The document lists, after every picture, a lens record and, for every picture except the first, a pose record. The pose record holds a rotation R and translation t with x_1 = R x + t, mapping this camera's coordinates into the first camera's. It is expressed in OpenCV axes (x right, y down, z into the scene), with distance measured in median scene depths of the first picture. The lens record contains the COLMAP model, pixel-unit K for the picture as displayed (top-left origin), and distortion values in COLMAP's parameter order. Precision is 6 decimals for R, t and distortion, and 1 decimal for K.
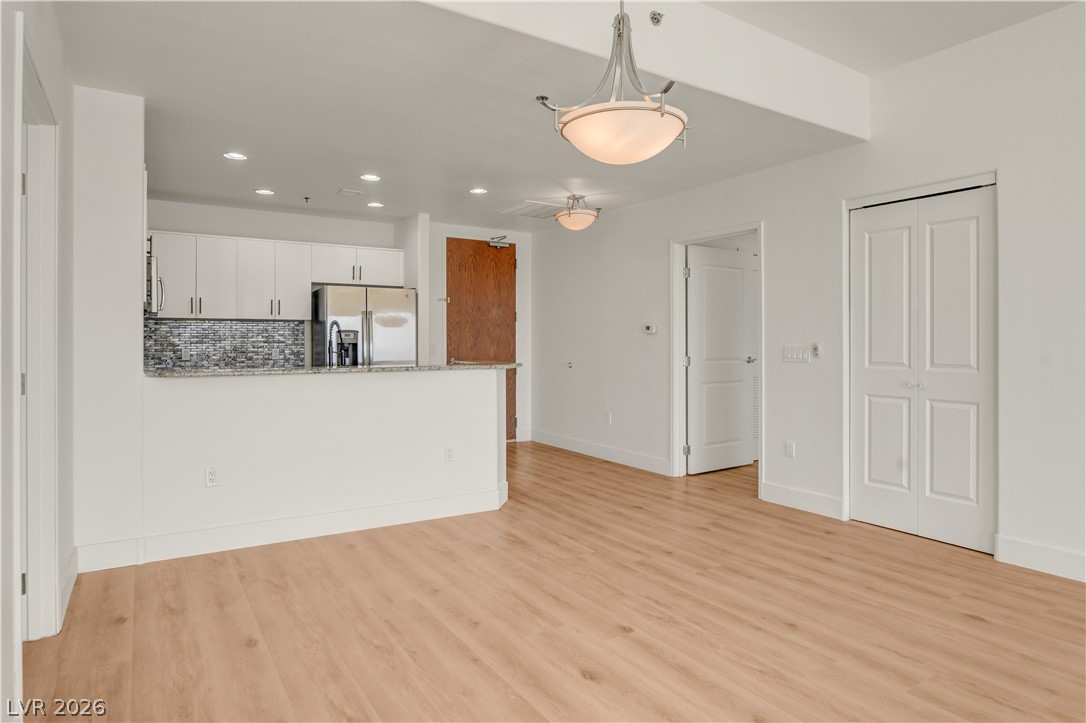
lens RADIAL K [[620.1, 0, 551.6], [0, 620.1, 352.9], [0, 0, 1]] dist [0.003766, -0.001904]
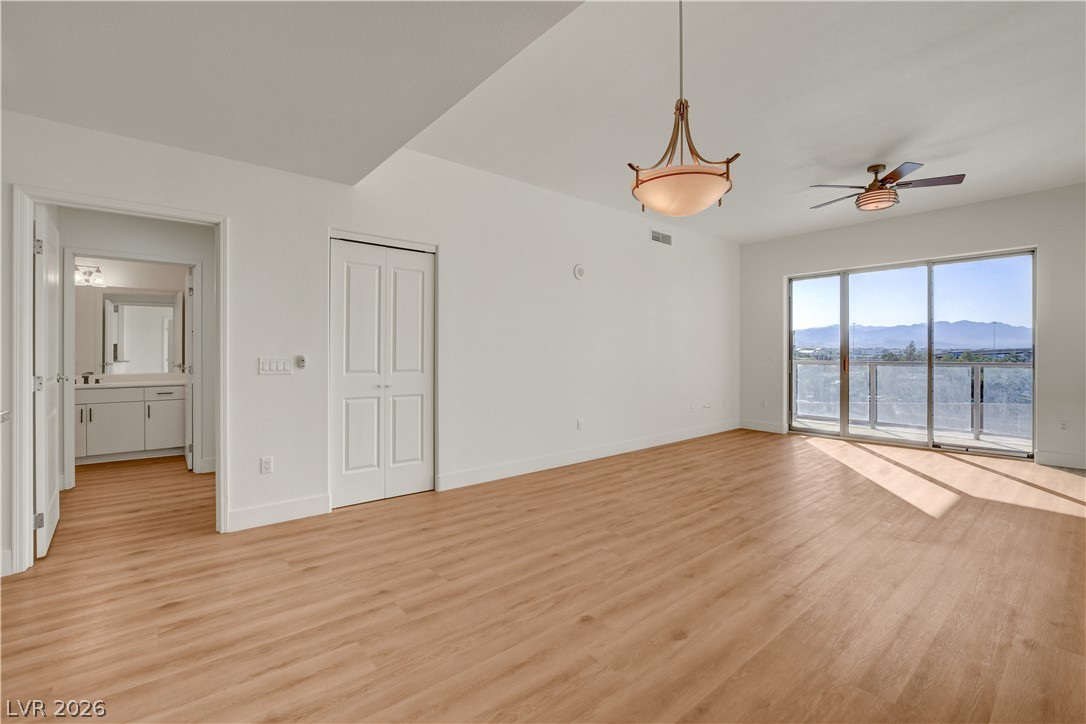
lens RADIAL K [[484.7, 0, 540.2], [0, 484.7, 351.6], [0, 0, 1]] dist [-0.030303, 0.003986]
pose [[-0.109470, 0.001798, 0.993989, -0.474722], [0.017072, 0.999854, 0.000072, -0.015236], [-0.993844, 0.016978, -0.109484, 0.783036]]
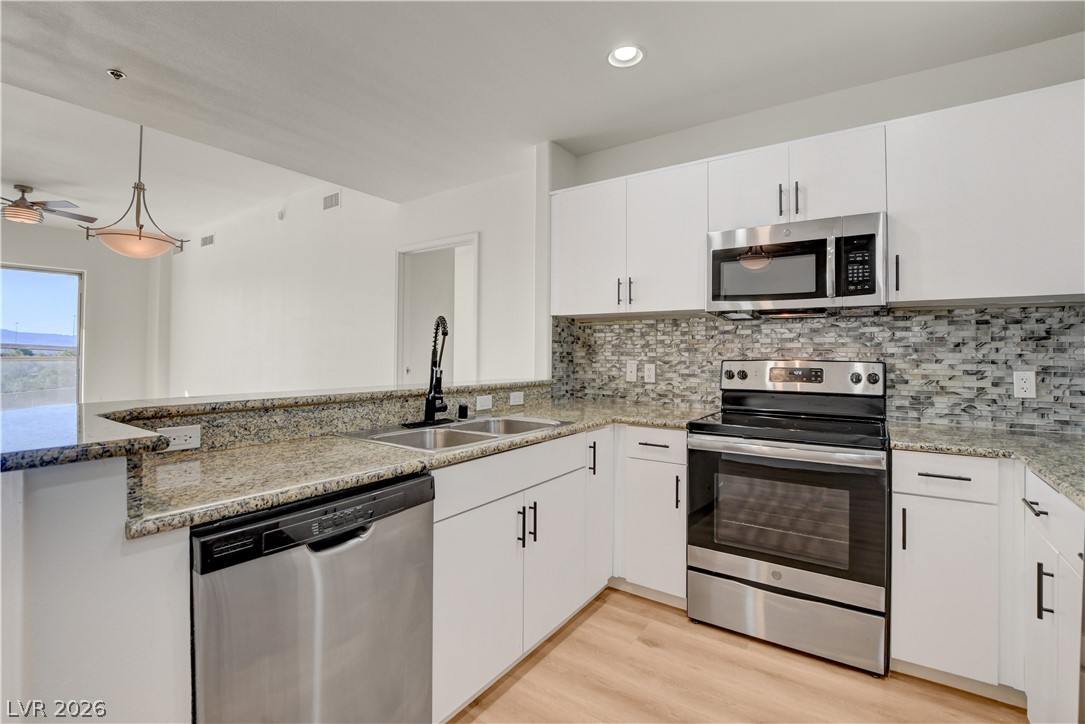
lens RADIAL K [[484.3, 0, 544.3], [0, 484.3, 345.8], [0, 0, 1]] dist [-0.030303, 0.003986]
pose [[-0.927501, -0.012113, -0.373624, -0.292013], [-0.014430, 0.999890, 0.003405, -0.028180], [0.373542, 0.008549, -0.927574, 1.602247]]
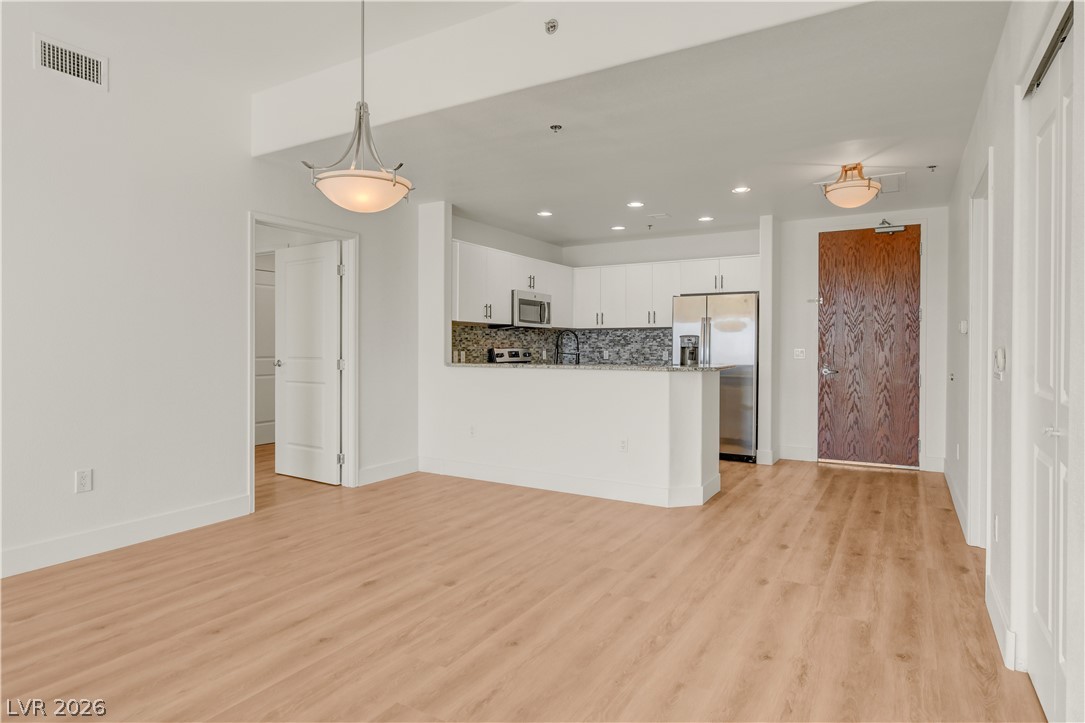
lens RADIAL K [[619.5, 0, 552.8], [0, 619.5, 353.5], [0, 0, 1]] dist [0.003766, -0.001904]
pose [[0.457610, 0.011647, -0.889077, 0.852228], [-0.019632, 0.999803, 0.002993, -0.003402], [0.888936, 0.016085, 0.457749, 0.418347]]
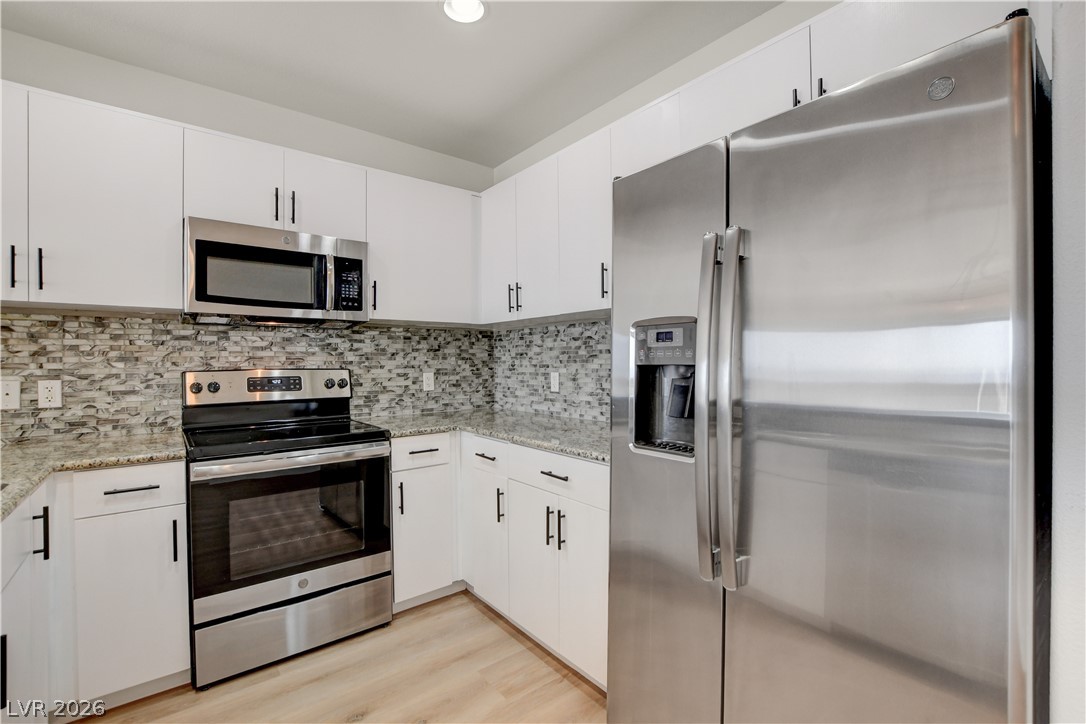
lens RADIAL K [[484.7, 0, 545.4], [0, 484.7, 363.5], [0, 0, 1]] dist [-0.030303, 0.003986]
pose [[0.101933, 0.004108, -0.994783, -0.183427], [-0.012572, 0.999917, 0.002841, -0.025256], [0.994712, 0.012216, 0.101976, 1.429362]]
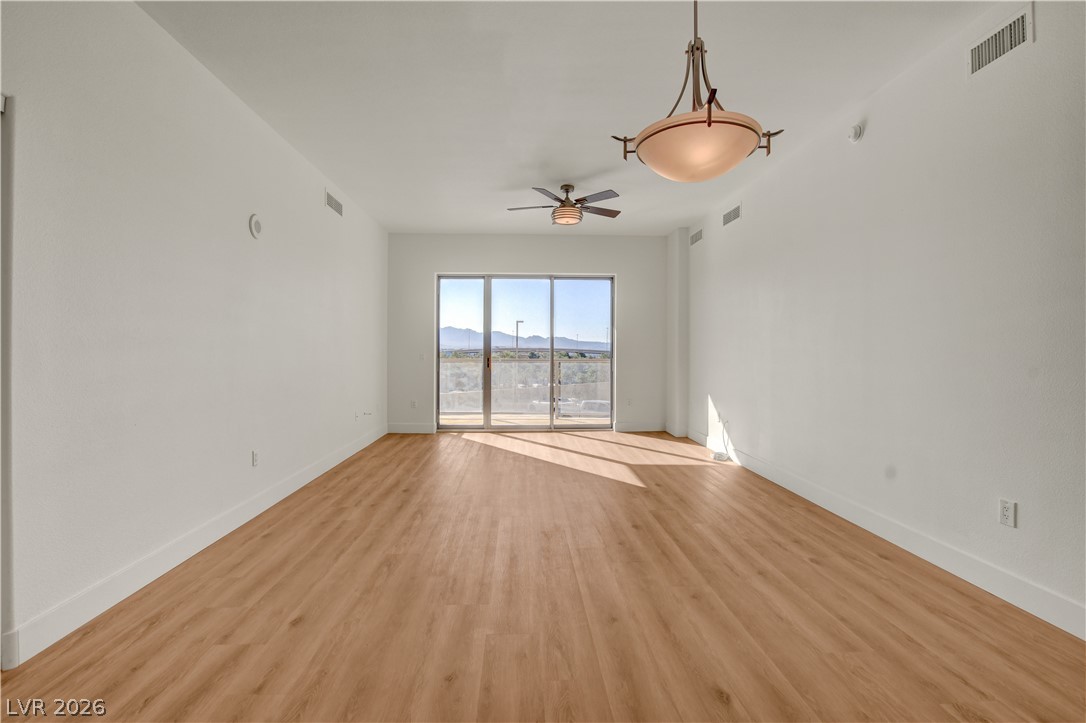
lens RADIAL K [[484.7, 0, 543.3], [0, 484.7, 353.7], [0, 0, 1]] dist [-0.030303, 0.003986]
pose [[-0.861484, -0.004265, 0.507767, -0.042064], [0.006308, 0.999798, 0.019100, -0.017407], [-0.507746, 0.019657, -0.861283, 1.022386]]
